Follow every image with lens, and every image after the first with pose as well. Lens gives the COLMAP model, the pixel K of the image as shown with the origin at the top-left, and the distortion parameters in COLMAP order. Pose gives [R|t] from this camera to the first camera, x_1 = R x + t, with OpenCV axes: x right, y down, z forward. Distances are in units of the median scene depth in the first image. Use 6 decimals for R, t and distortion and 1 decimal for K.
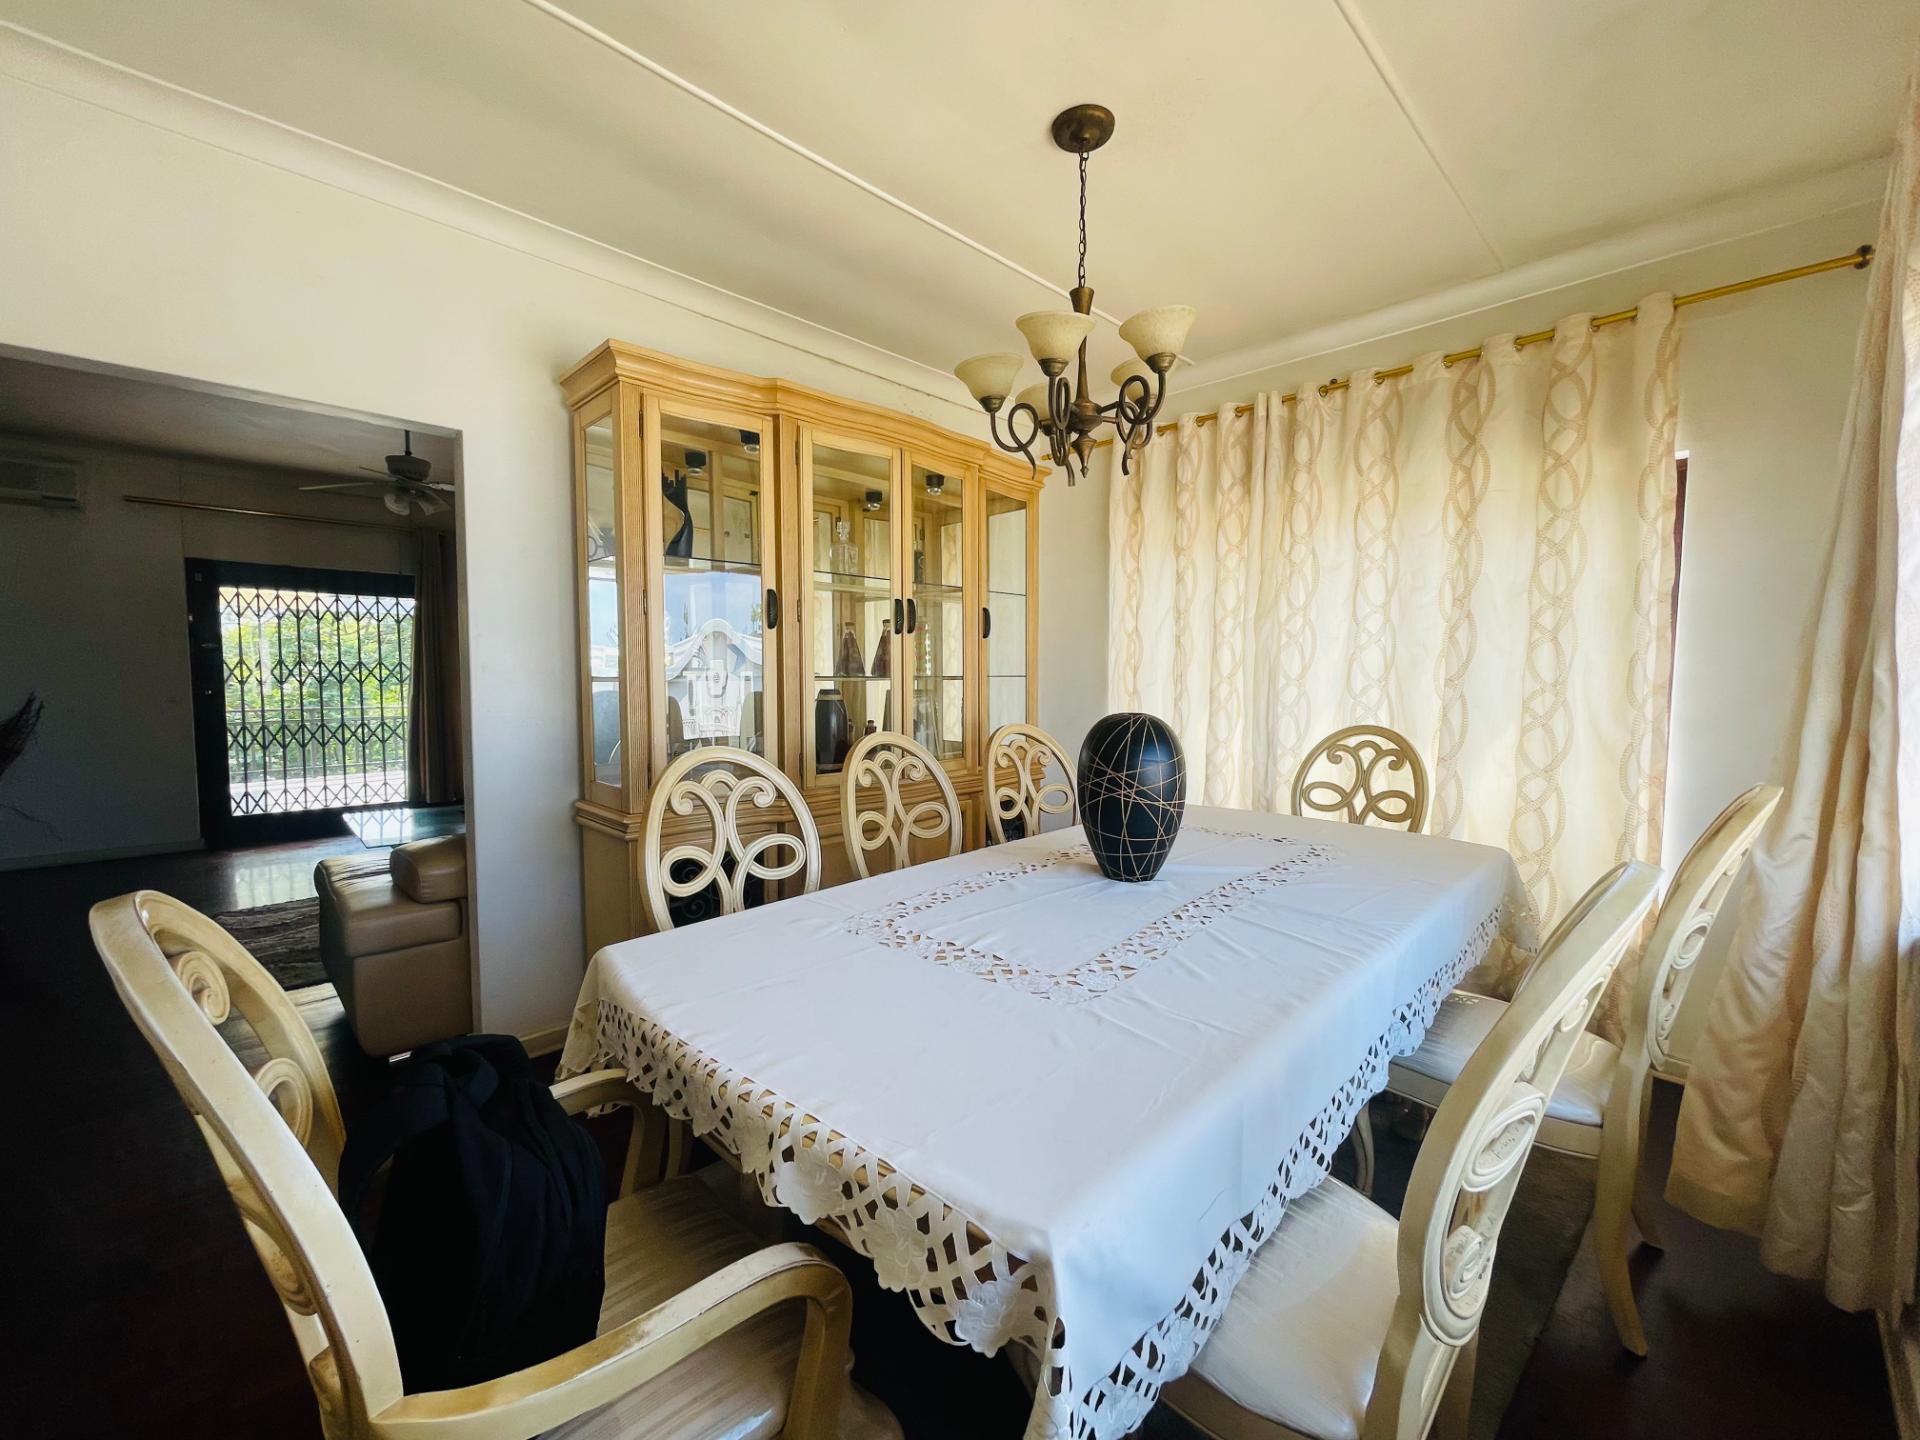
lens RADIAL K [[774.7, 0, 978.7], [0, 774.7, 721.8], [0, 0, 1]] dist [-0.005814, -0.000773]
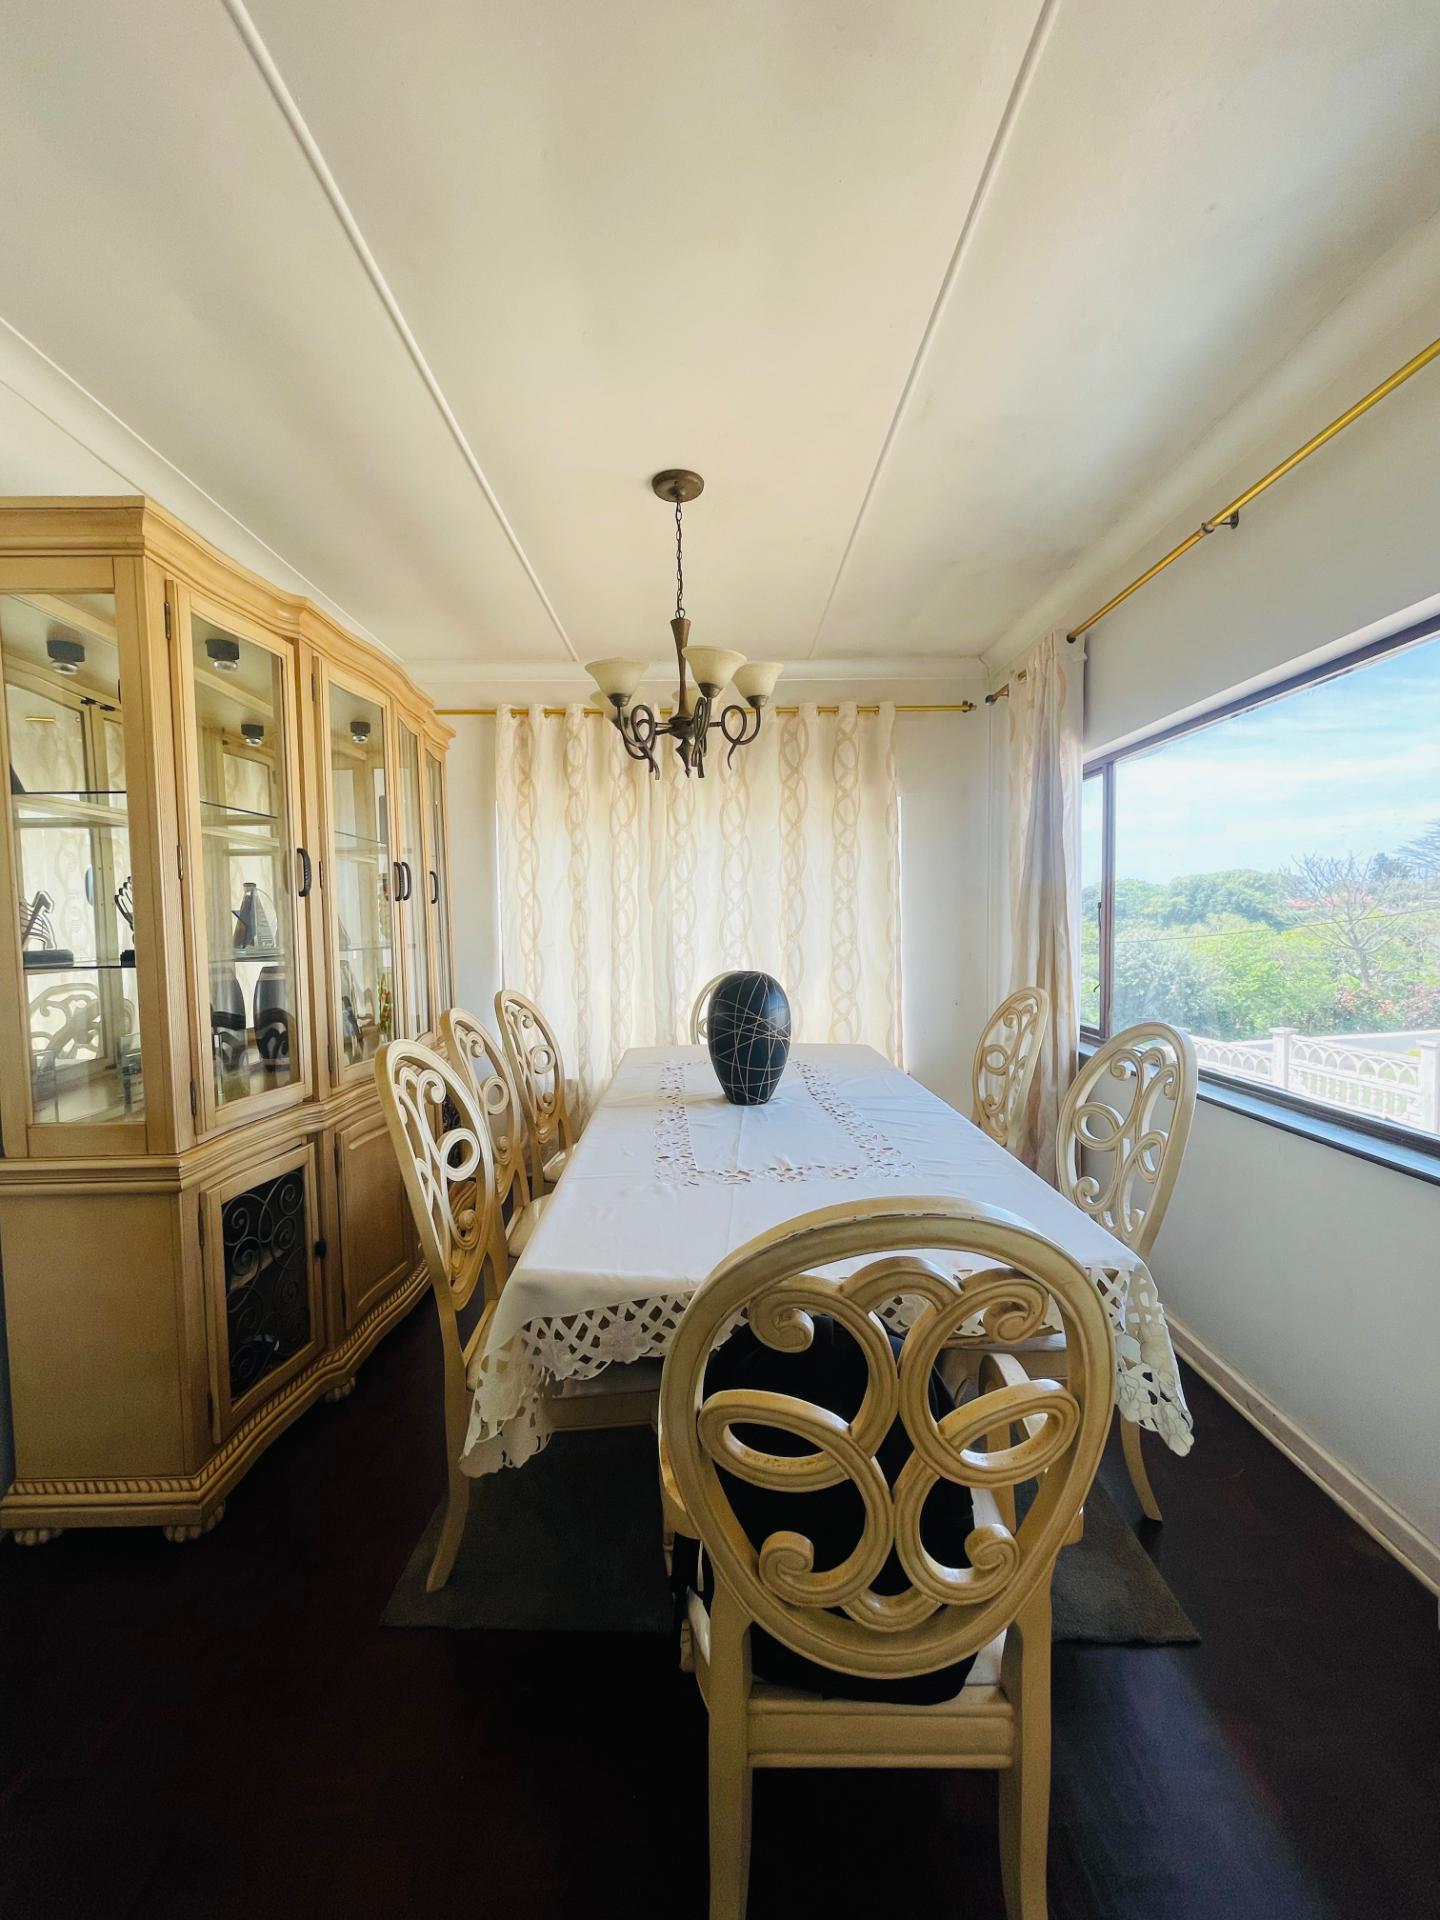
lens RADIAL K [[774.7, 0, 705.3], [0, 774.7, 969.1], [0, 0, 1]] dist [-0.005814, -0.000773]
pose [[0.695946, -0.059129, 0.715656, -0.554273], [0.061323, 0.997857, 0.022811, -0.036553], [-0.715471, 0.028011, 0.698080, 0.119758]]
